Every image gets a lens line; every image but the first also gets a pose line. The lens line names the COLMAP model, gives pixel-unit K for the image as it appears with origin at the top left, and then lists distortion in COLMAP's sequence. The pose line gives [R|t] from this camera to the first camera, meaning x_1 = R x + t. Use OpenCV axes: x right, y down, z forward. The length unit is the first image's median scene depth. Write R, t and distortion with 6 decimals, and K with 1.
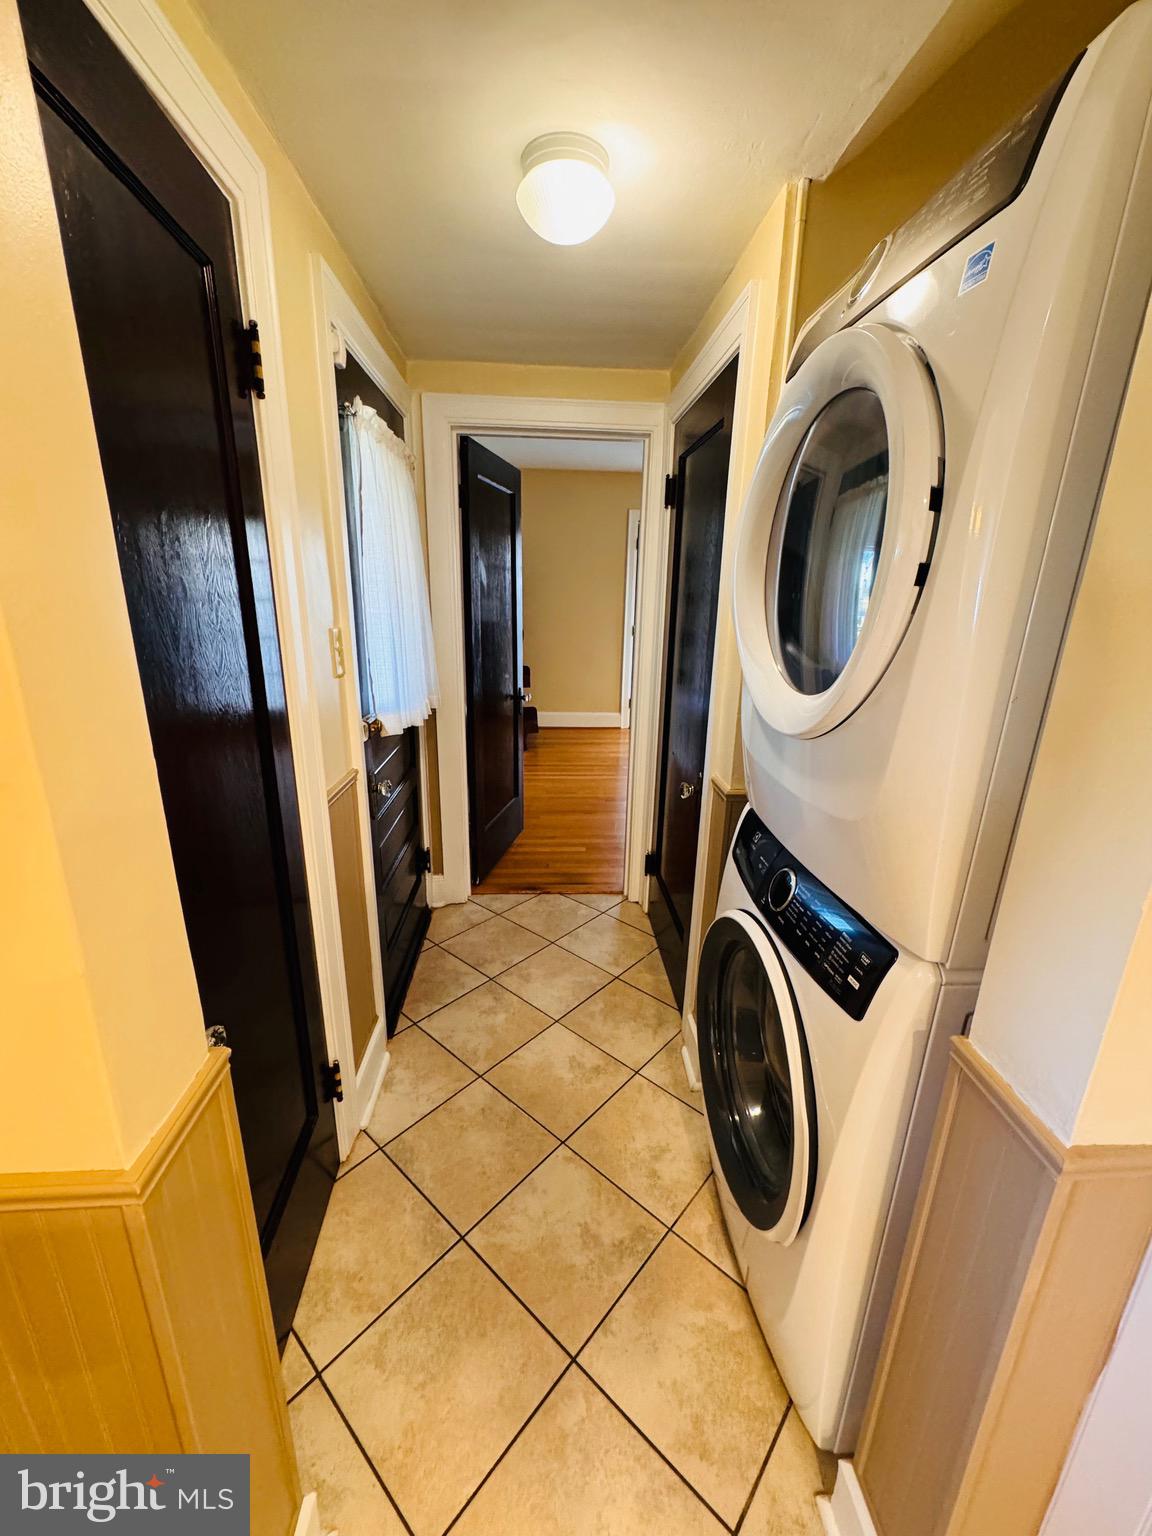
lens RADIAL K [[610.1, 0, 577.6], [0, 610.1, 765.4], [0, 0, 1]] dist [-0.002975, 0.000029]
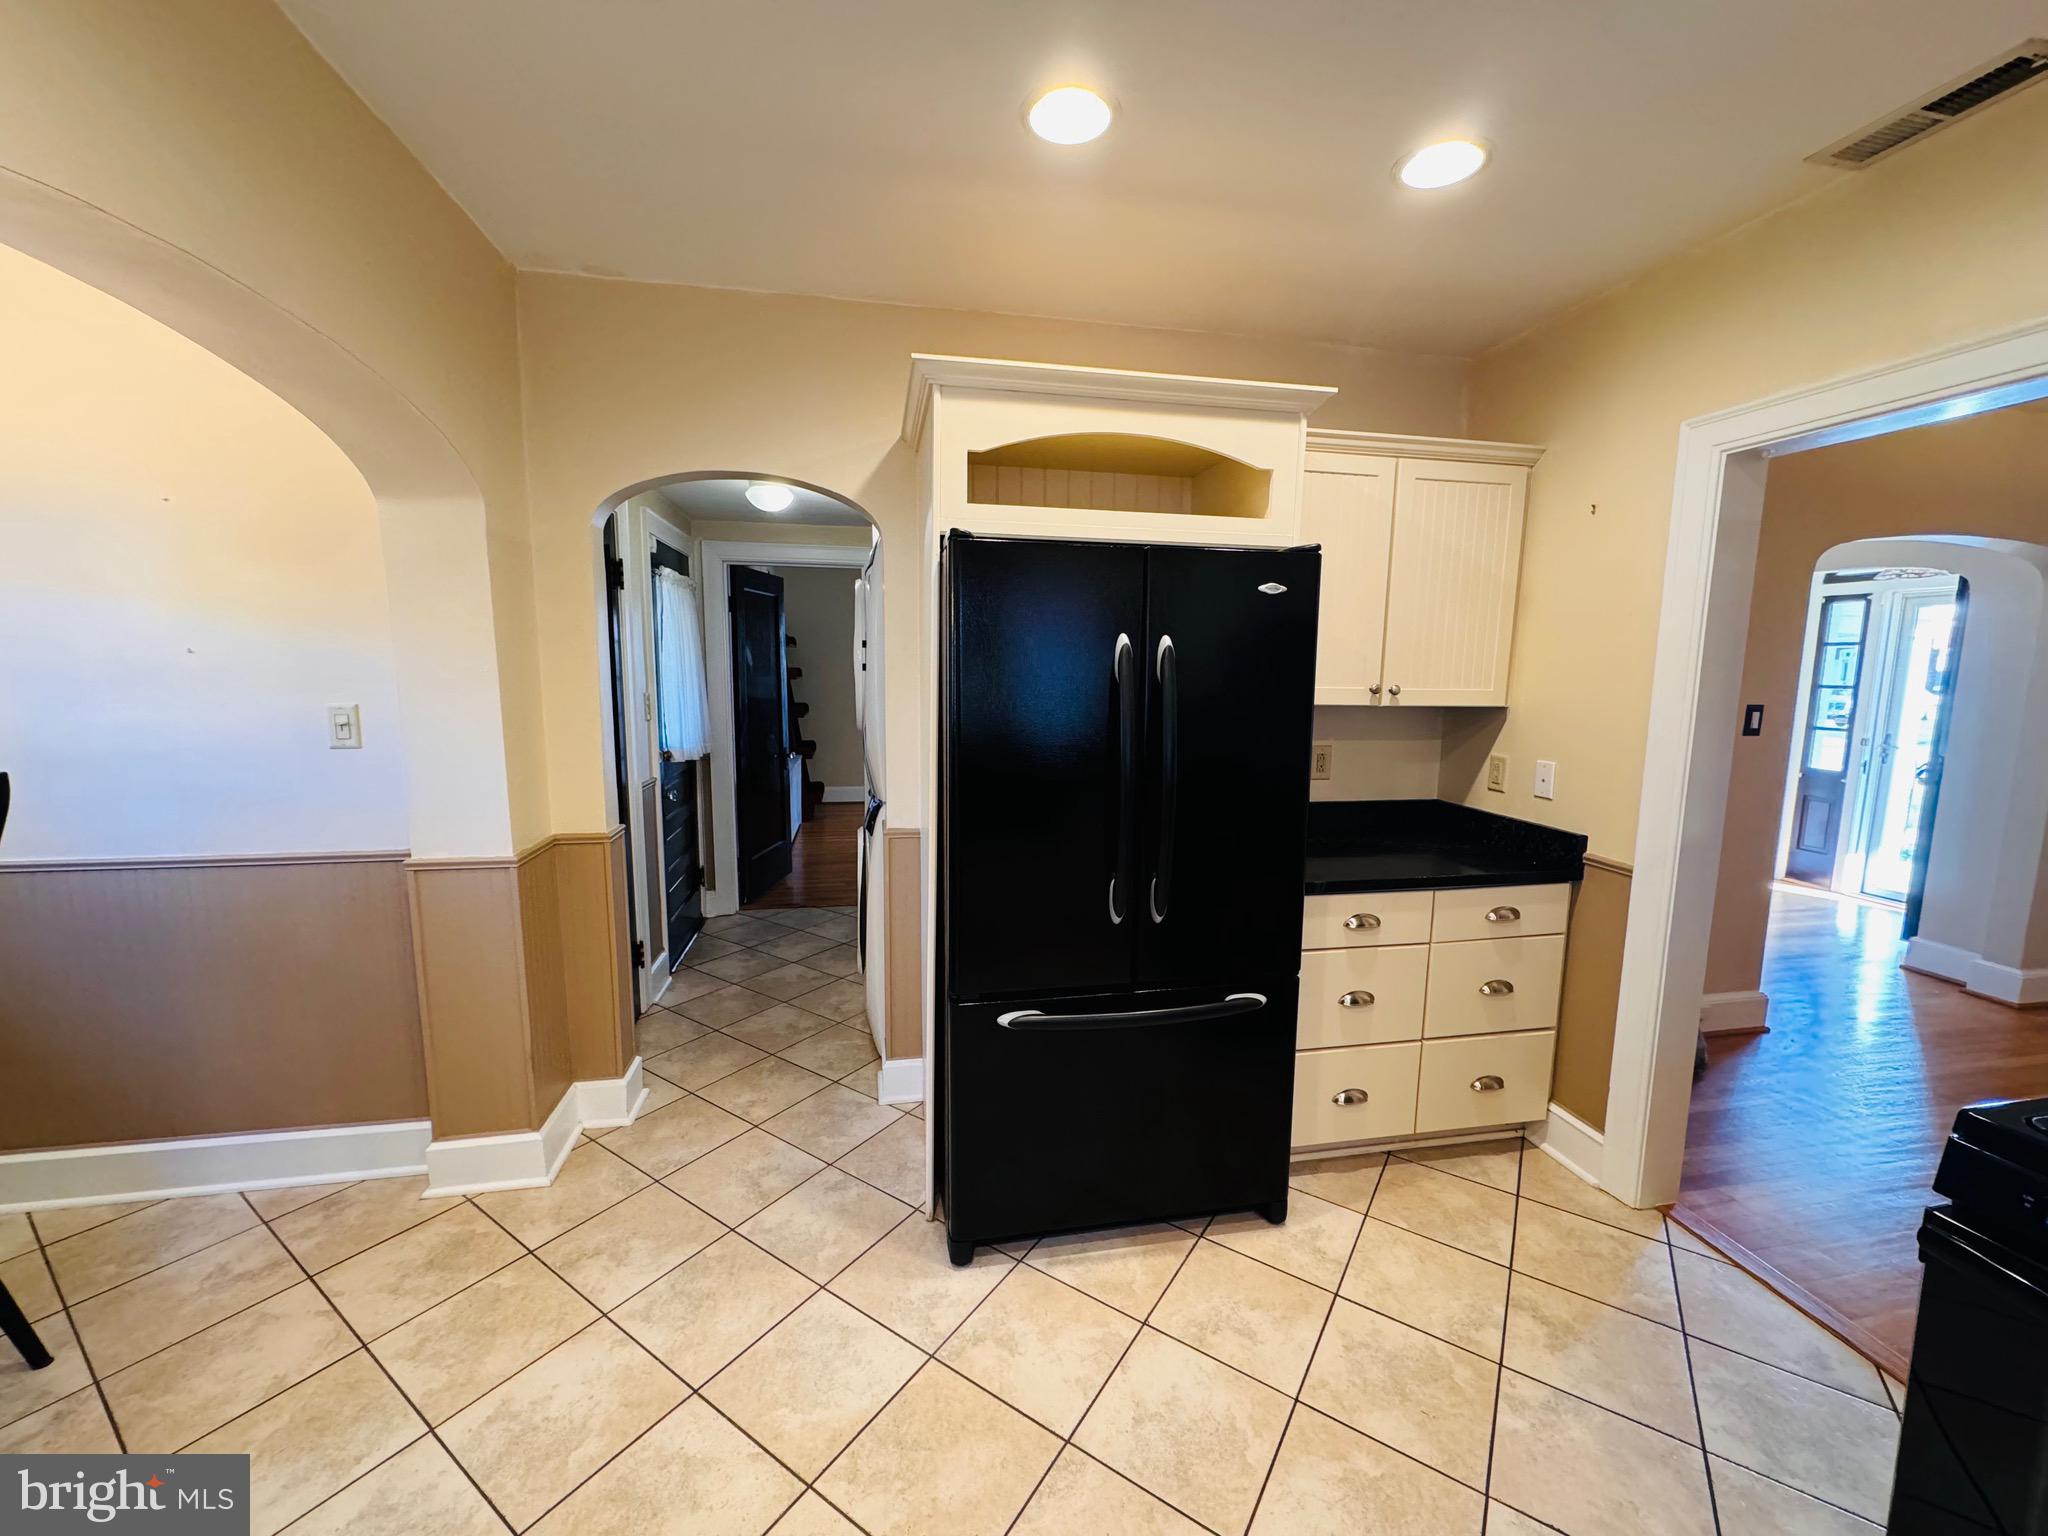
lens RADIAL K [[813.4, 0, 1022.0], [0, 813.4, 767.4], [0, 0, 1]] dist [-0.002975, 0.000029]
pose [[0.992012, -0.025513, 0.123538, 0.281072], [0.043921, 0.987911, -0.148669, 0.282023], [-0.118252, 0.152907, 0.981140, -1.029882]]
